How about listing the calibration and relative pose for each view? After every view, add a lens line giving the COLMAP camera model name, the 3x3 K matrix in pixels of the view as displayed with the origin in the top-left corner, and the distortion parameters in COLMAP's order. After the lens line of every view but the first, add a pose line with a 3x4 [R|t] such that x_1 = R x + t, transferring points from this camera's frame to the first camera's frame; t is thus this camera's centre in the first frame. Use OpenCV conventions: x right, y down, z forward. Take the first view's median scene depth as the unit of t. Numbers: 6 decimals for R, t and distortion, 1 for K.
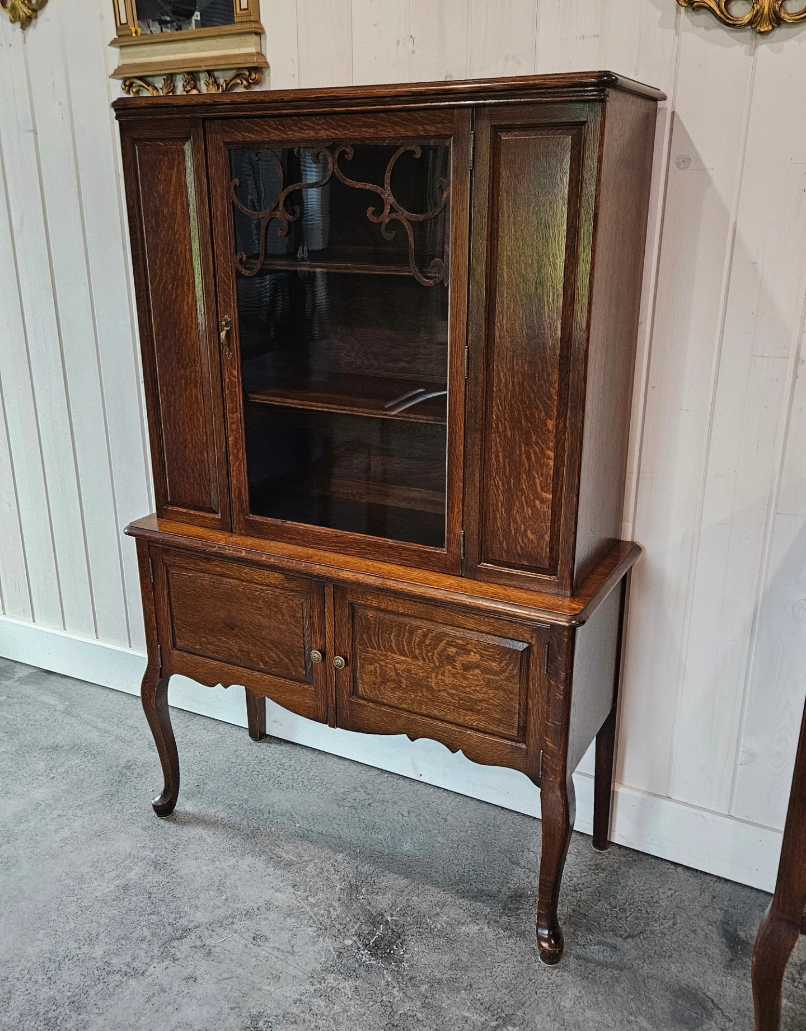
lens RADIAL K [[947.6, 0, 395.7], [0, 947.6, 514.7], [0, 0, 1]] dist [0.028506, 0.000000]
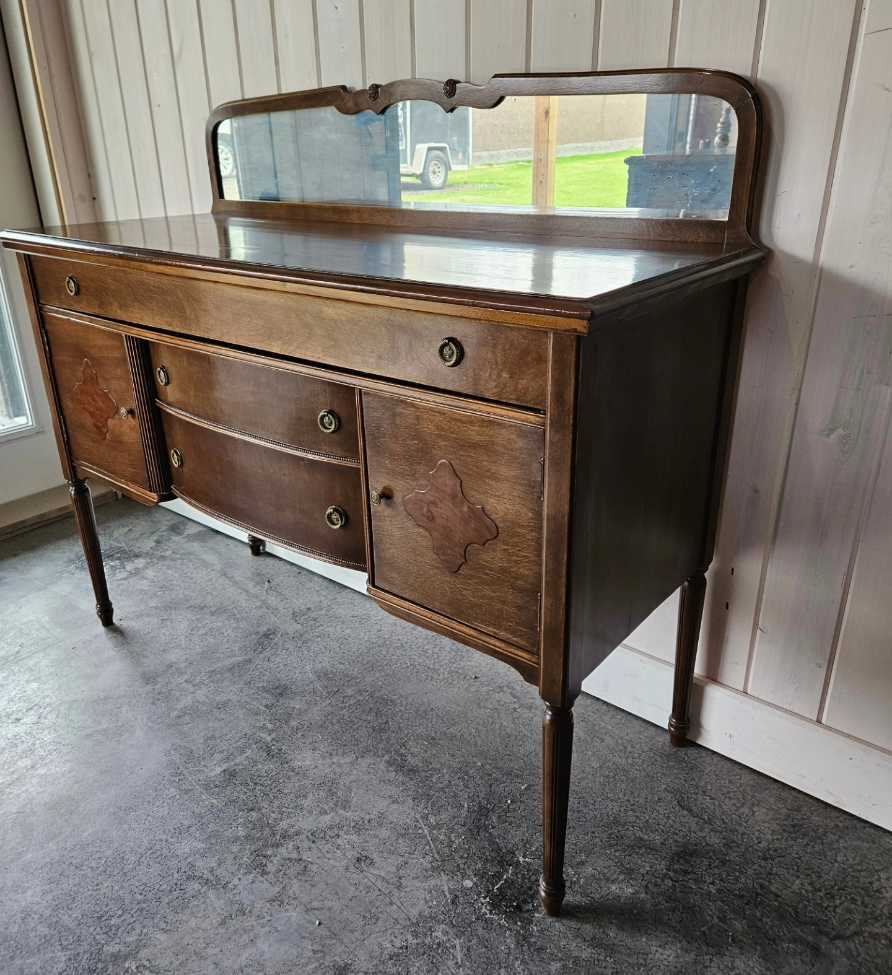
lens RADIAL K [[801.4, 0, 429.6], [0, 801.4, 475.2], [0, 0, 1]] dist [0.061001, -0.052353]
pose [[0.978621, 0.064101, -0.195430, 0.031421], [-0.050490, 0.995990, 0.073852, 0.047999], [0.199380, -0.062405, 0.977933, 0.326128]]
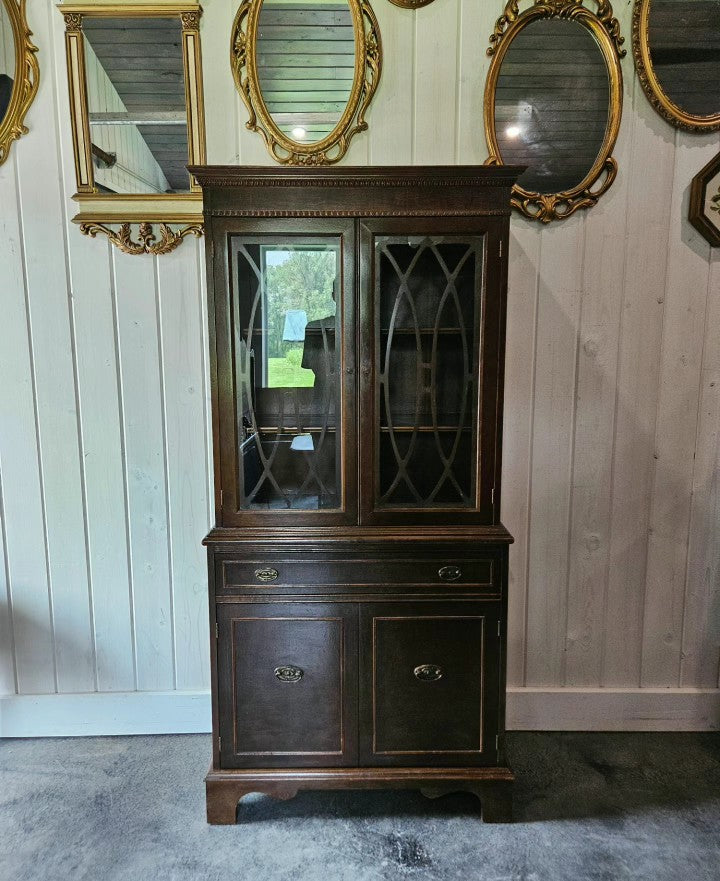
lens RADIAL K [[644.3, 0, 362.7], [0, 644.3, 425.8], [0, 0, 1]] dist [0.047398, -0.042750]
pose [[0.880432, -0.066041, 0.469551, -0.434766], [0.156631, 0.975174, -0.156535, 0.011799], [-0.447556, 0.211365, 0.868918, 0.132895]]
